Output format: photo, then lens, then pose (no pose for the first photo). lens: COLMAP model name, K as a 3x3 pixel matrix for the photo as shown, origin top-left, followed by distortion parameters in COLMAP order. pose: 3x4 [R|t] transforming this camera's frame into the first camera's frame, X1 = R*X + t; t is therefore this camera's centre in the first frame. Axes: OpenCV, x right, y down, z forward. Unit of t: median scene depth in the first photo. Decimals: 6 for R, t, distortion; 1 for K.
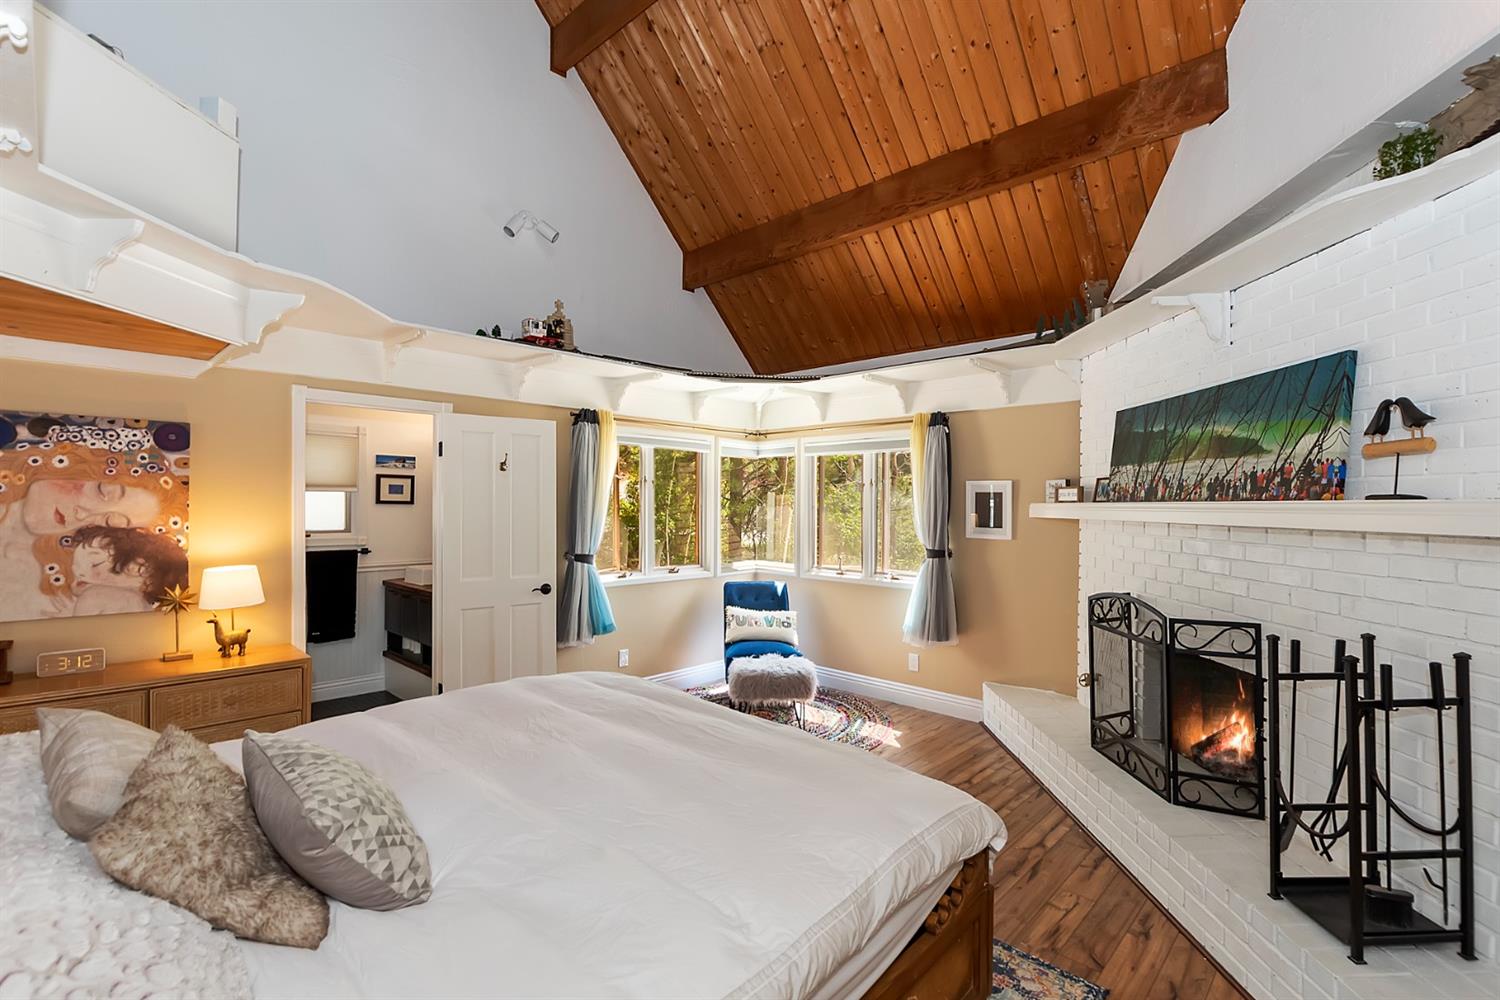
lens RADIAL K [[664.2, 0, 754.2], [0, 664.2, 507.1], [0, 0, 1]] dist [-0.000158, -0.002621]
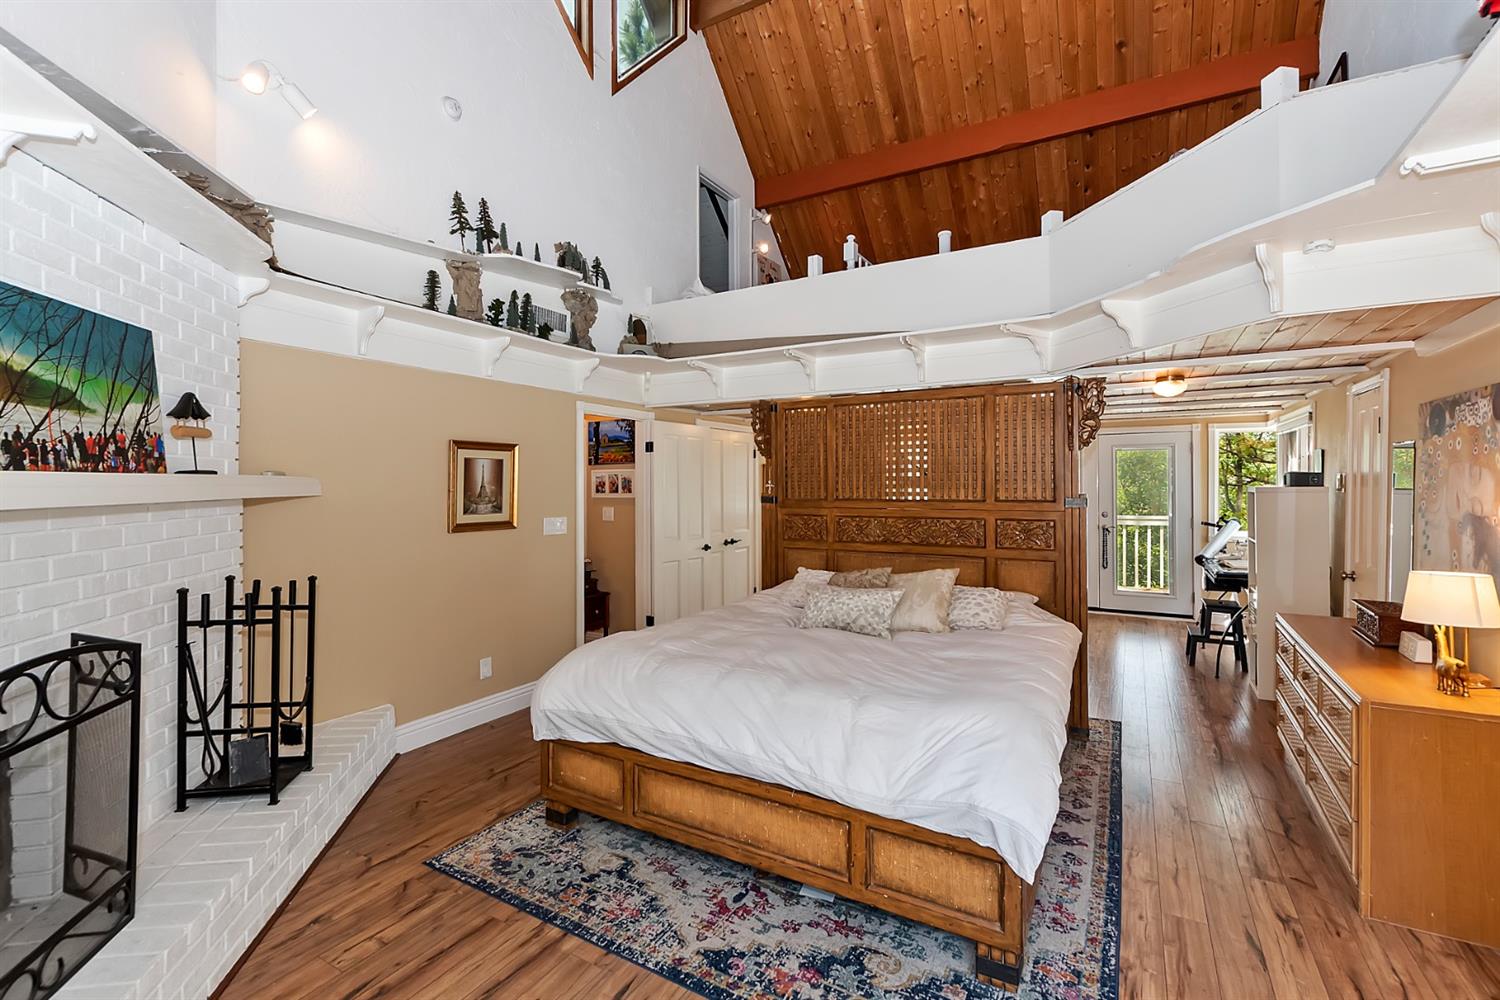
lens RADIAL K [[664.2, 0, 750.6], [0, 664.2, 488.4], [0, 0, 1]] dist [-0.000158, -0.002621]
pose [[-0.972756, -0.004330, -0.231791, 0.176333], [-0.007110, 0.999912, 0.011158, -0.004357], [0.231723, 0.012502, -0.972702, 1.857006]]
